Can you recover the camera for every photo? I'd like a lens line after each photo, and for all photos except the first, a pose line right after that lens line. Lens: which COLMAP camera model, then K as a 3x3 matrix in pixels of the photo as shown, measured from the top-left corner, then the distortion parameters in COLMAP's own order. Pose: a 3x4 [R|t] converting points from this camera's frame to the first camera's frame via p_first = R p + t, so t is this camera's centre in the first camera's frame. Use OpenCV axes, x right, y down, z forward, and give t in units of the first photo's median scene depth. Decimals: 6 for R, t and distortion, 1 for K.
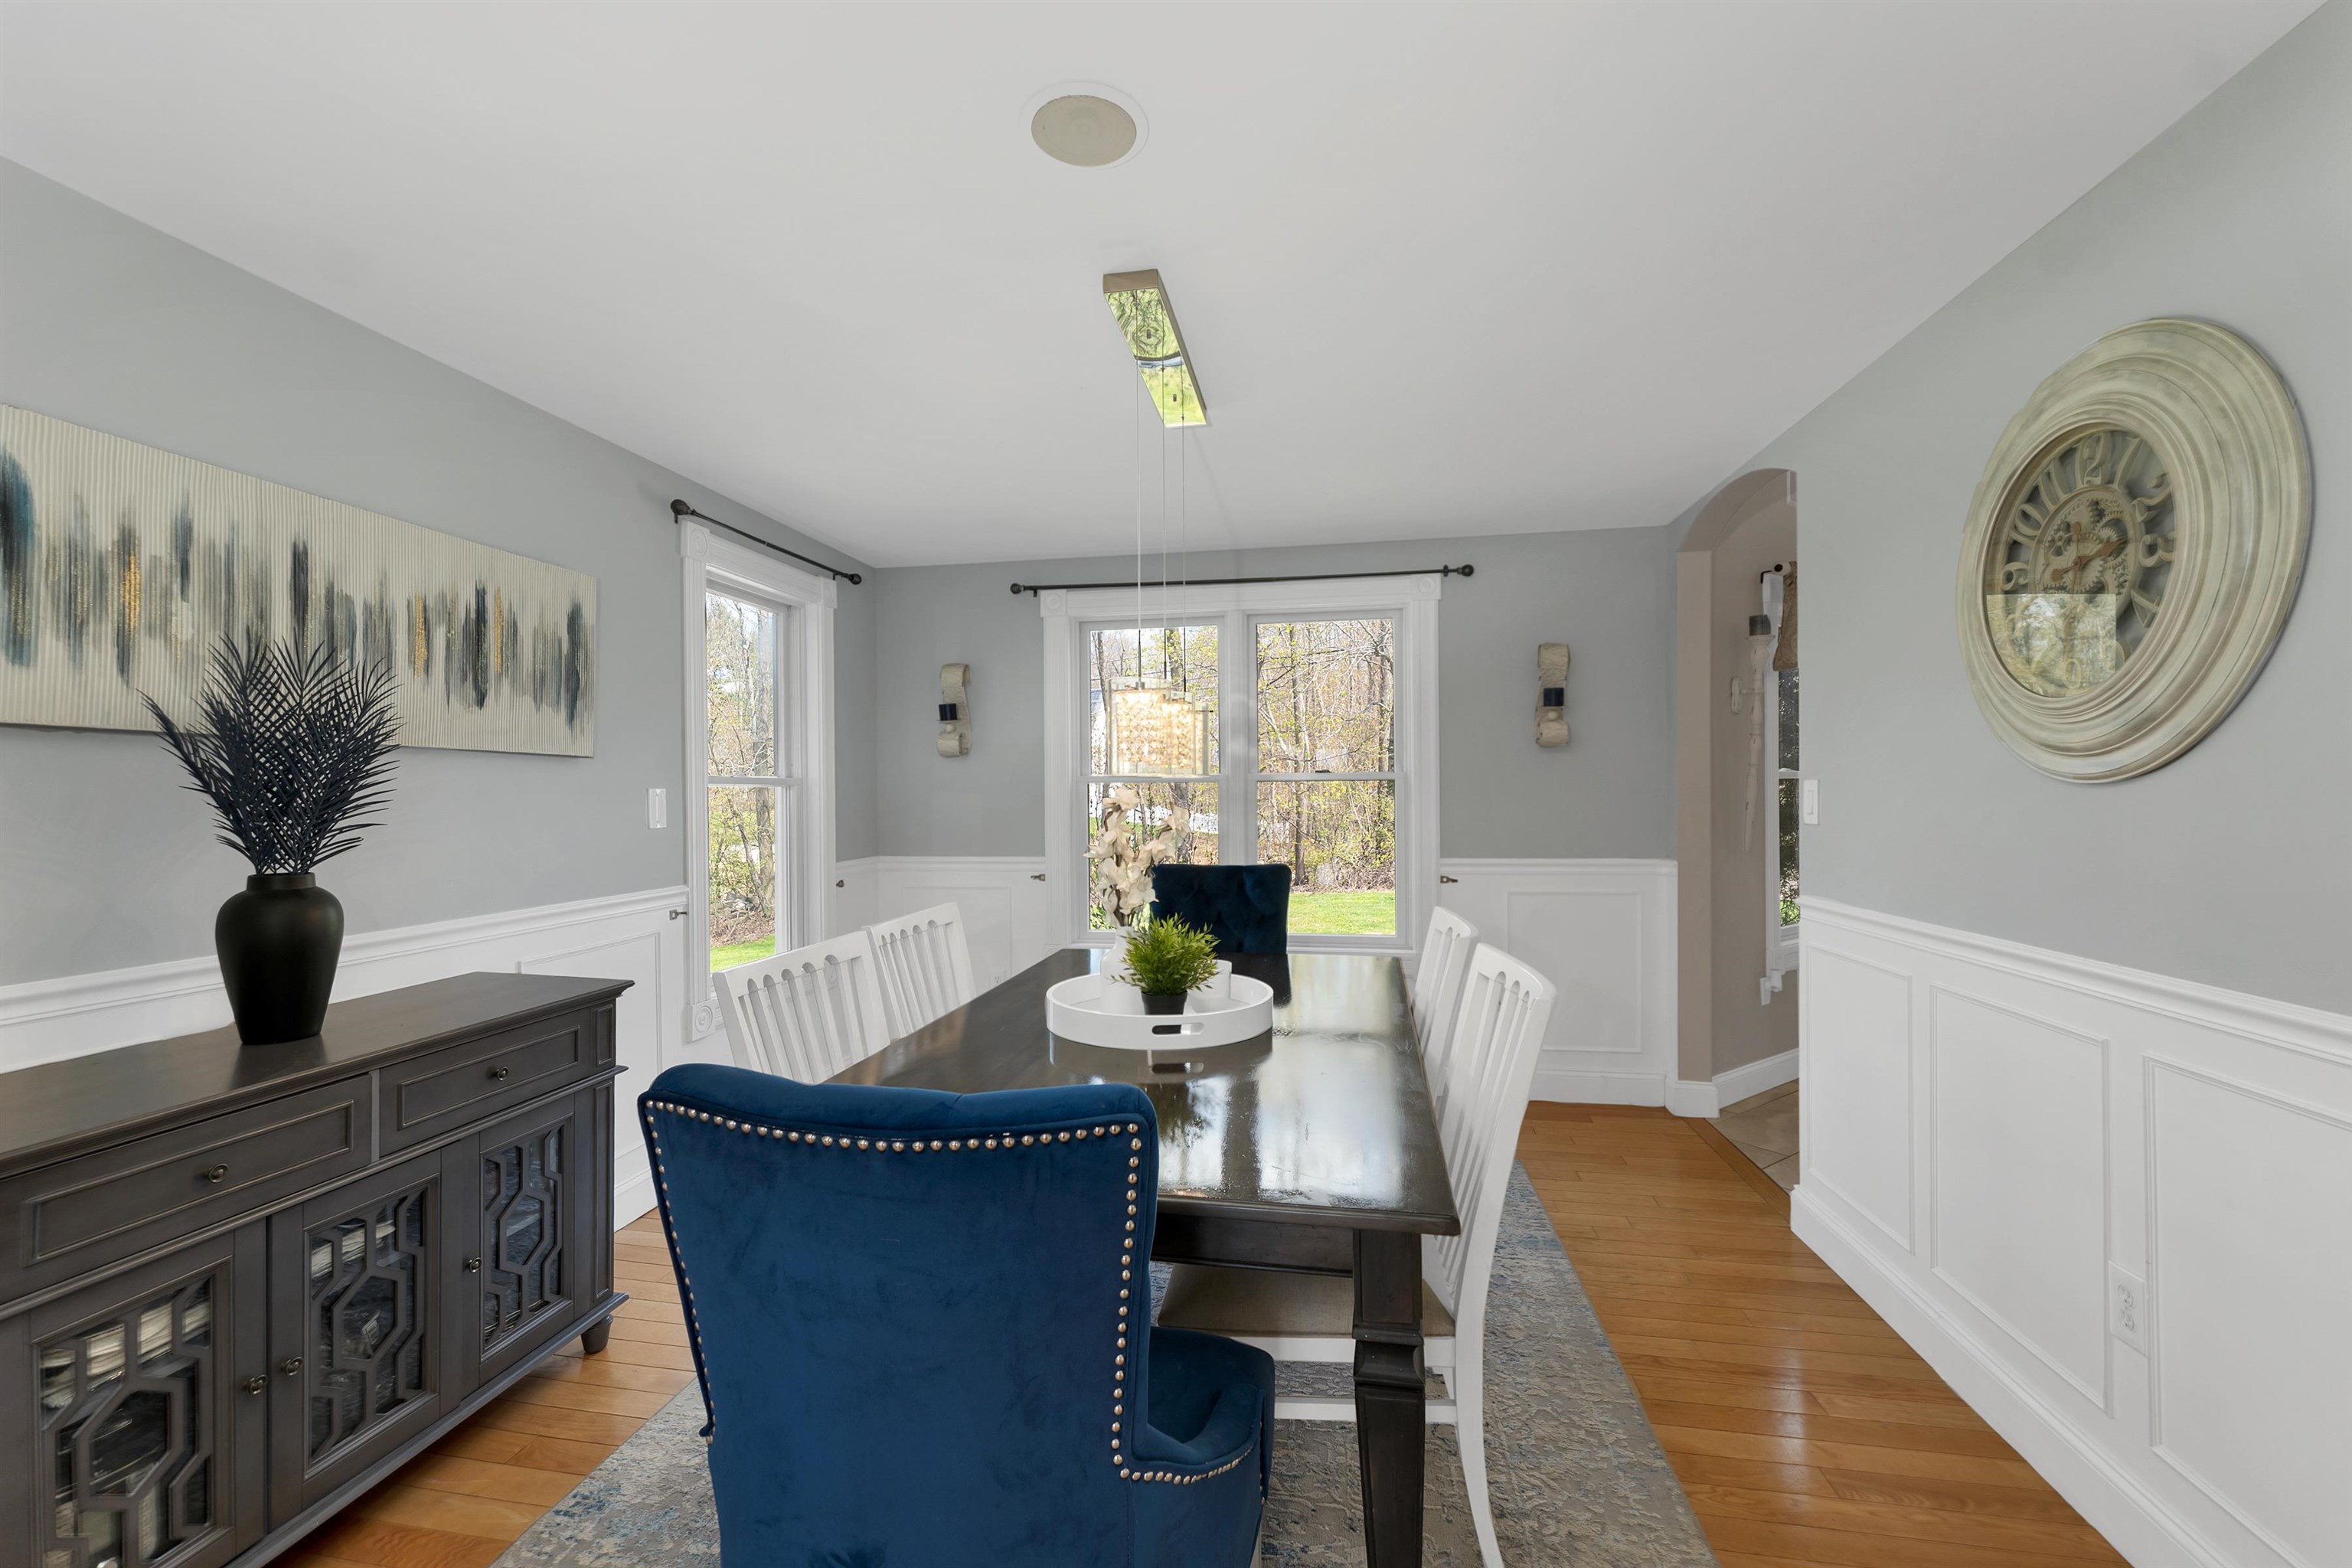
lens RADIAL K [[970.9, 0, 1165.0], [0, 970.9, 803.0], [0, 0, 1]] dist [0.003685, -0.000834]
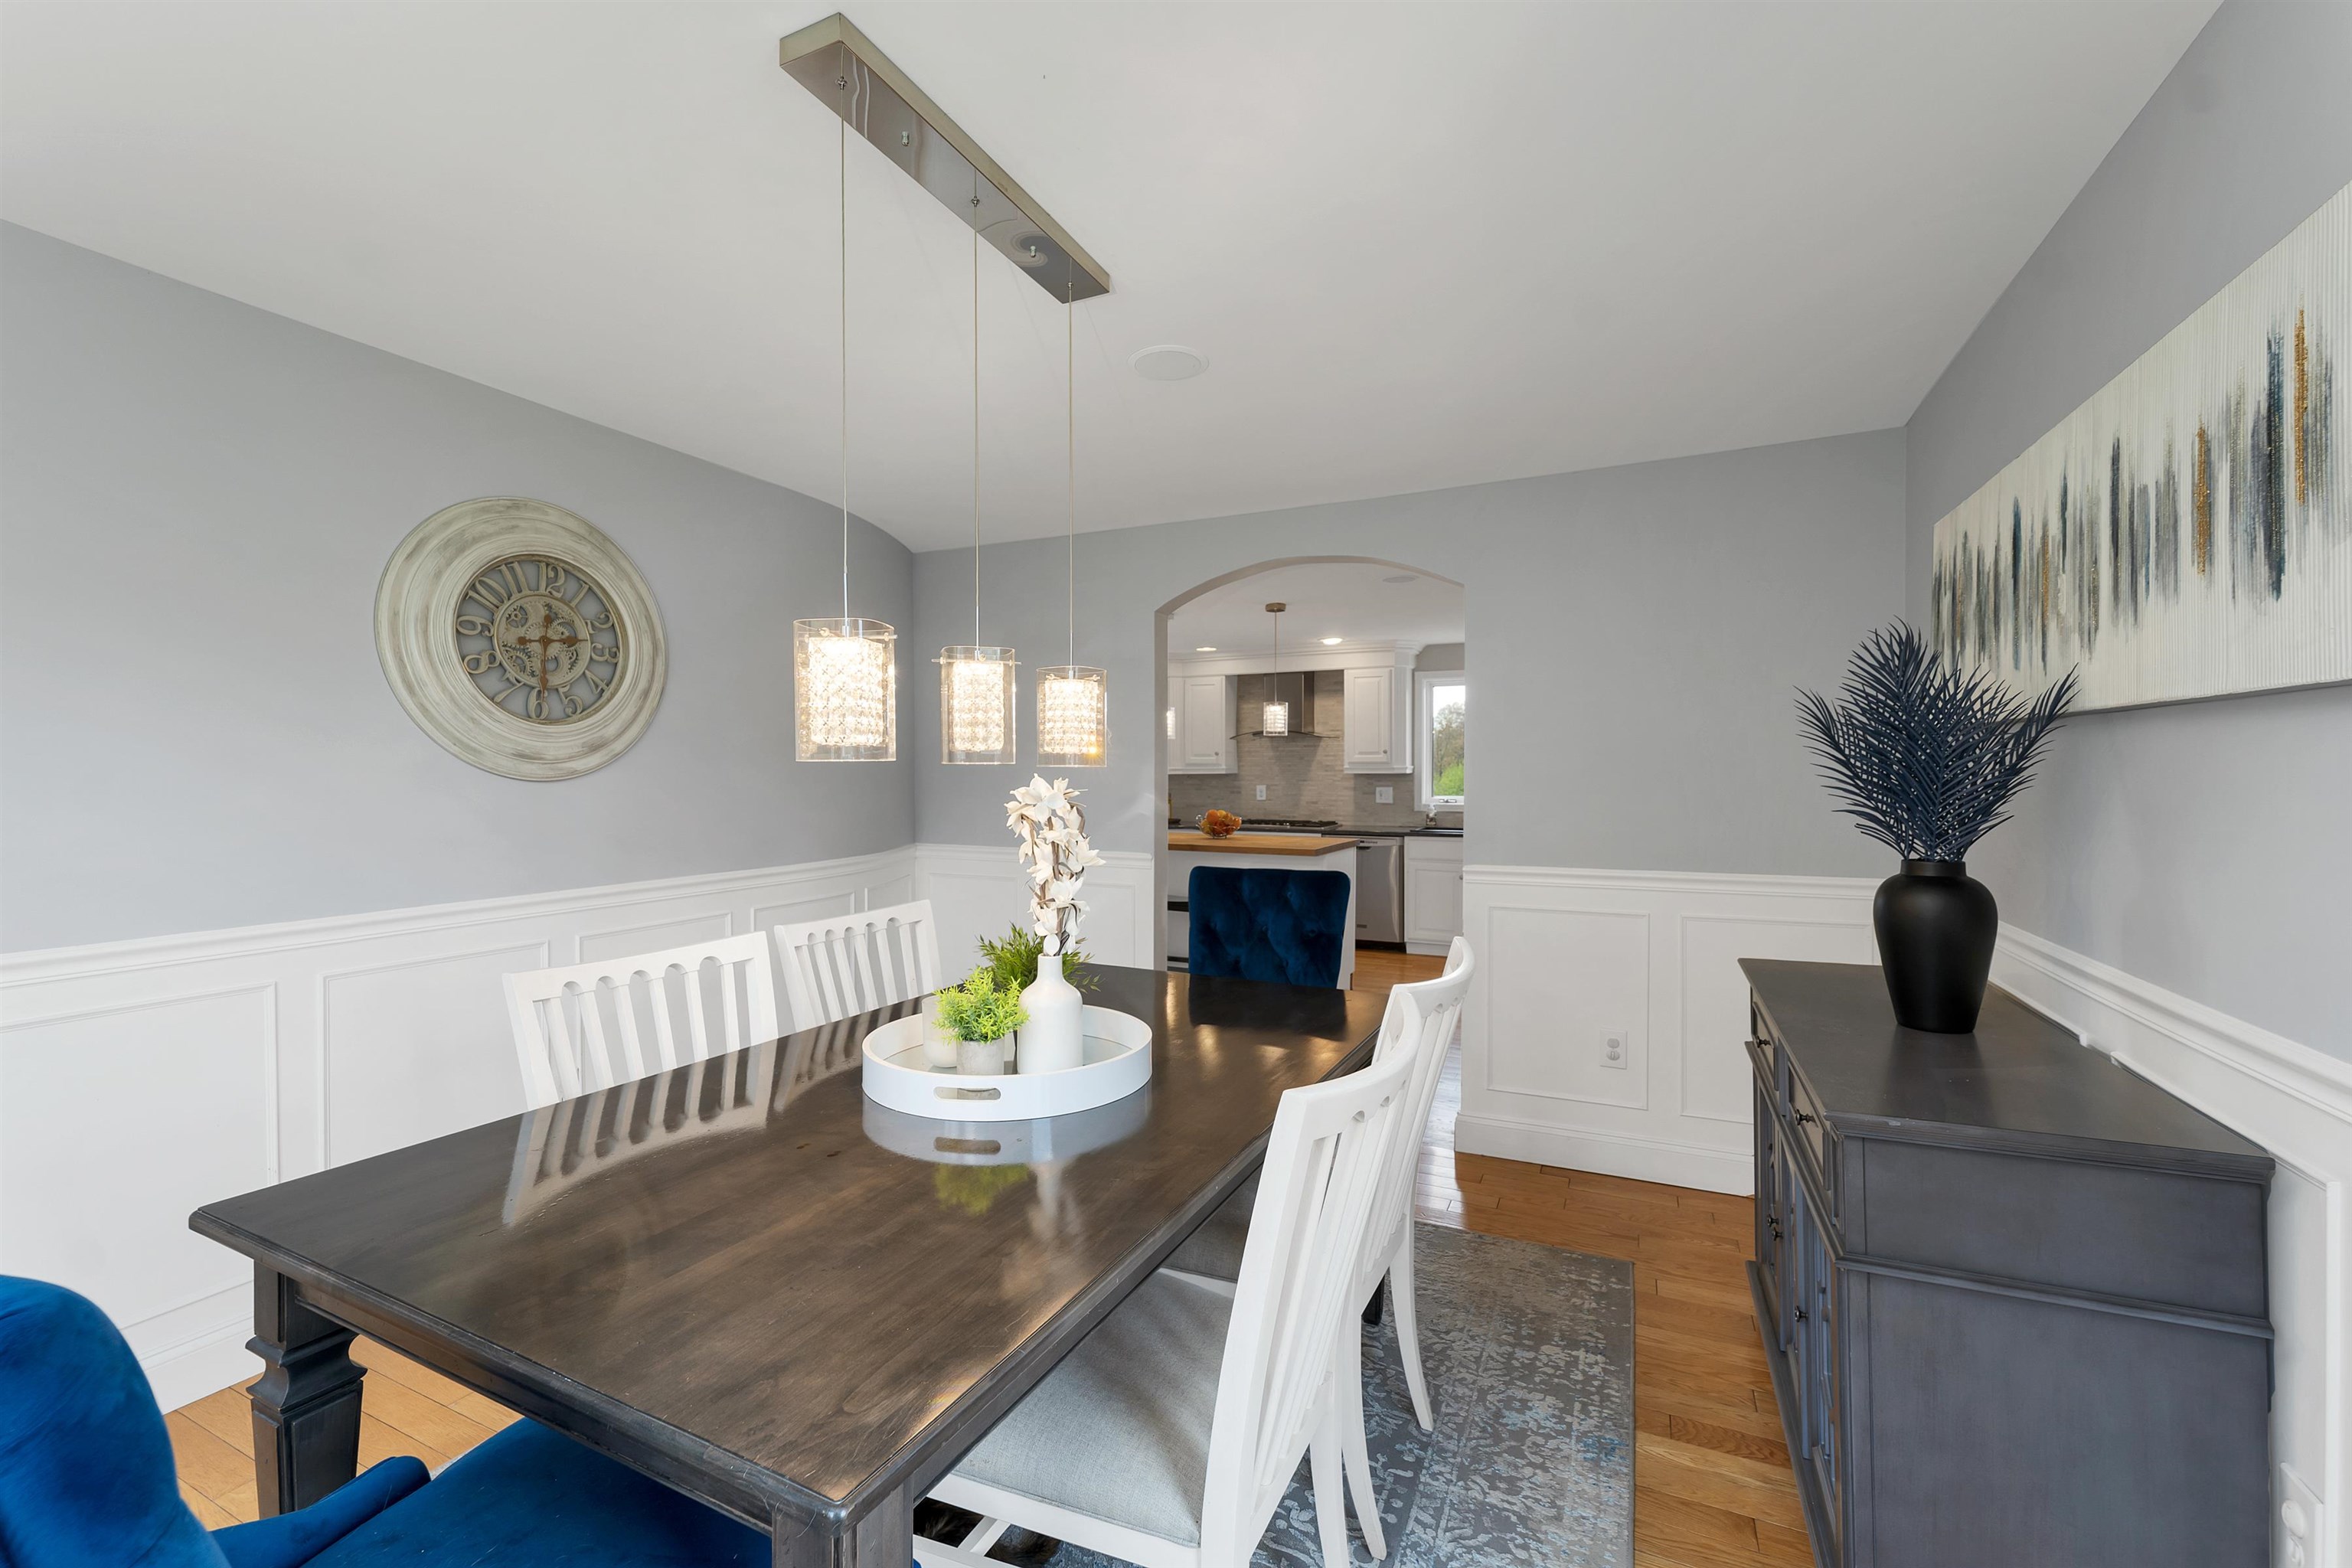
lens RADIAL K [[970.9, 0, 1165.6], [0, 970.9, 785.0], [0, 0, 1]] dist [0.003685, -0.000834]
pose [[-0.962775, 0.005446, 0.270248, -0.315010], [0.010915, 0.999765, 0.018739, -0.021729], [-0.270082, 0.020991, -0.962608, 1.576869]]
